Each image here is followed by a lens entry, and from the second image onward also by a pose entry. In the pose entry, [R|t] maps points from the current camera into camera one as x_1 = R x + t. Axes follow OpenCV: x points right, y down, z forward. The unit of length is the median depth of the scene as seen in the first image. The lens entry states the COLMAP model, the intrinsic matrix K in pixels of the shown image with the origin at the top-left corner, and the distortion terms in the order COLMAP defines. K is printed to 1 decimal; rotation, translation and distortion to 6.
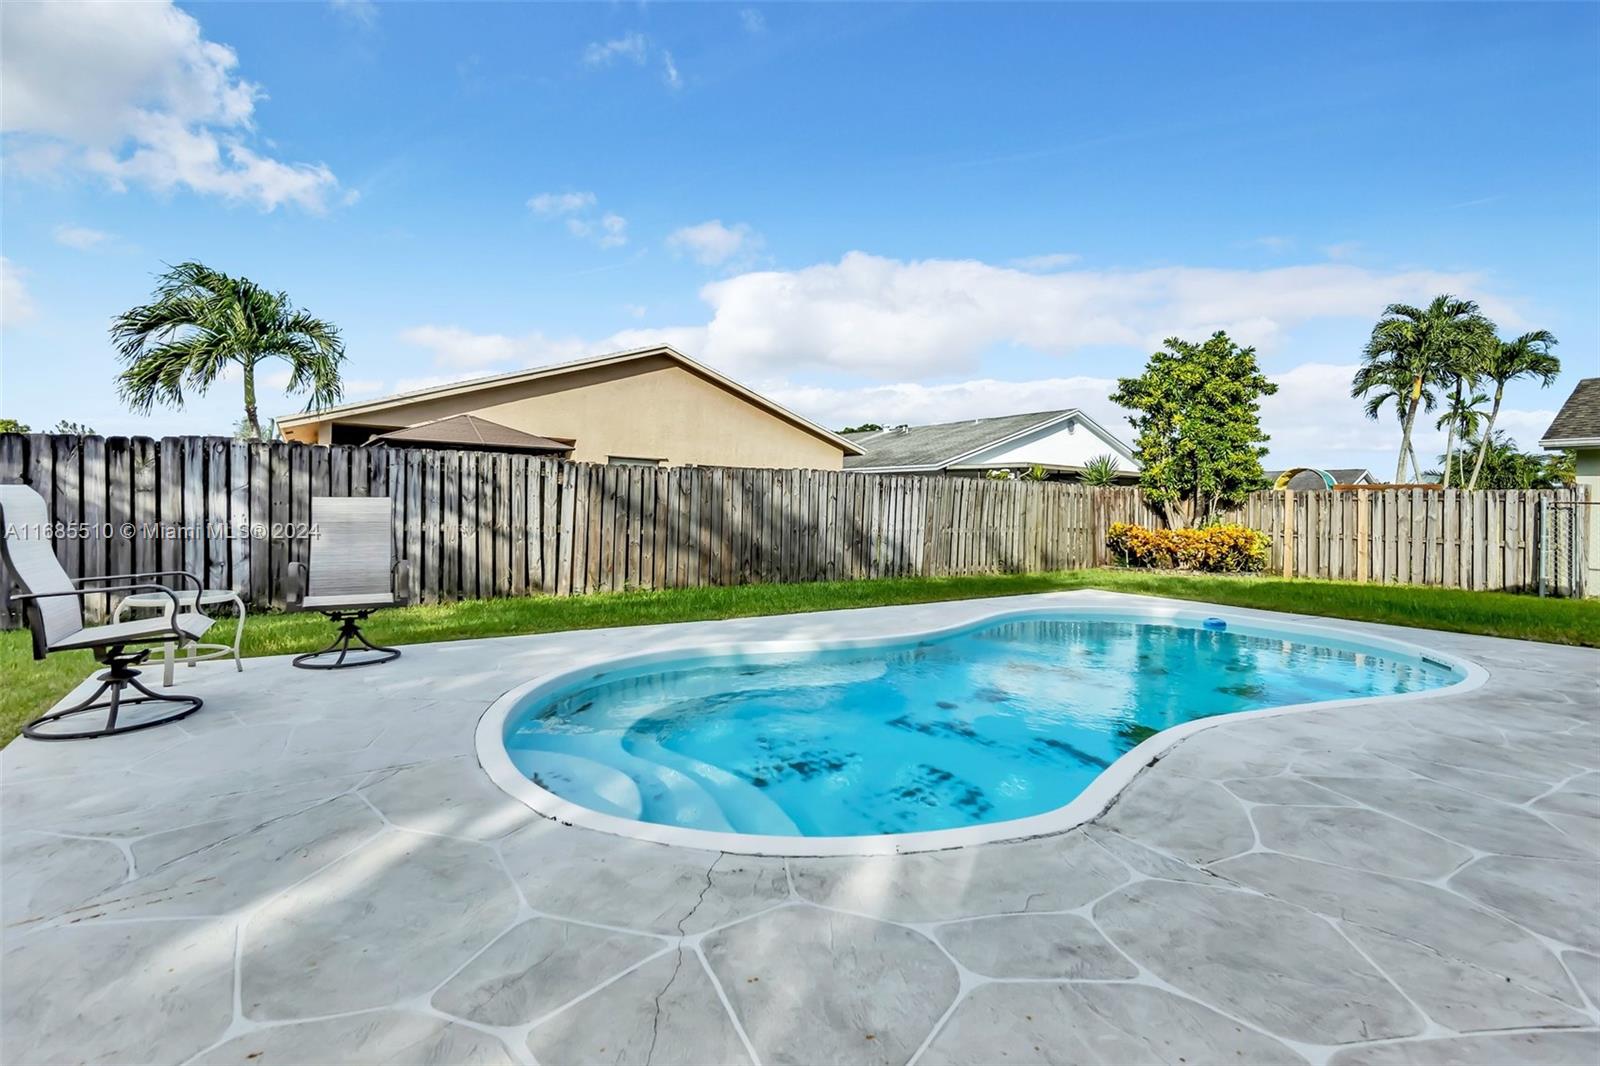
lens RADIAL K [[704.8, 0, 782.5], [0, 704.8, 494.3], [0, 0, 1]] dist [0.004251, -0.000098]
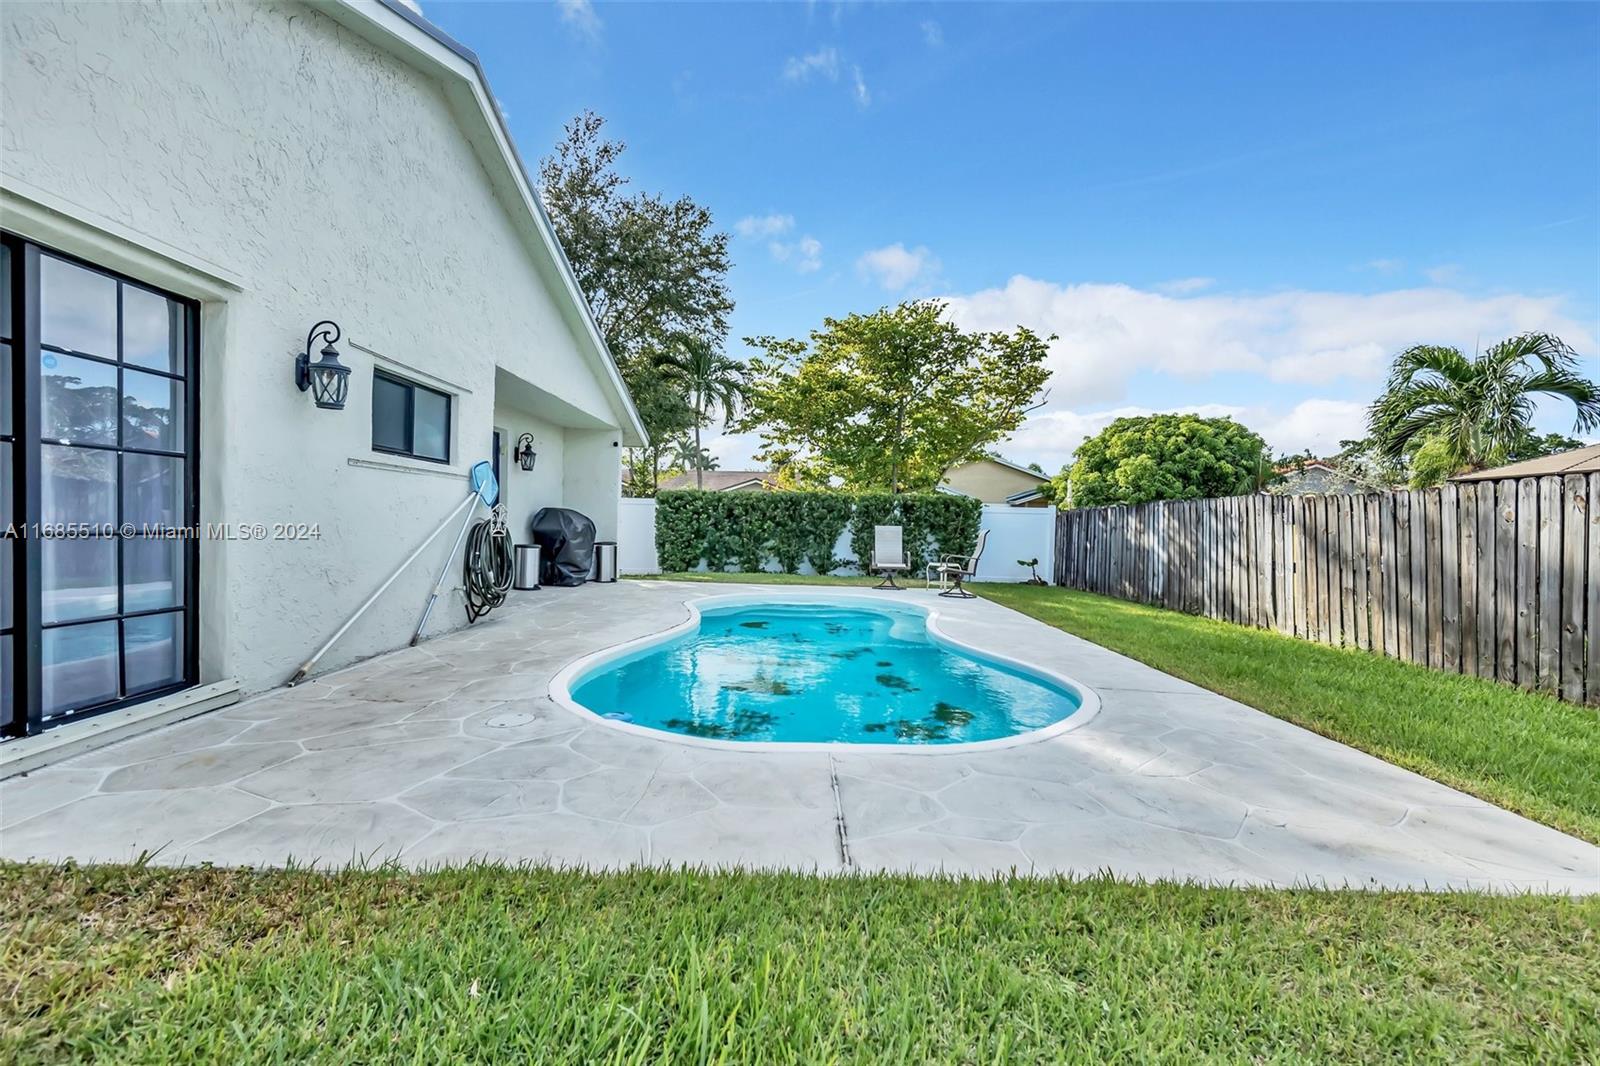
lens RADIAL K [[704.8, 0, 814.1], [0, 704.8, 545.9], [0, 0, 1]] dist [0.004251, -0.000098]
pose [[0.999983, -0.001786, -0.005477, -0.213177], [0.001957, 0.999503, 0.031472, -0.002272], [0.005418, -0.031482, 0.999490, 0.013501]]
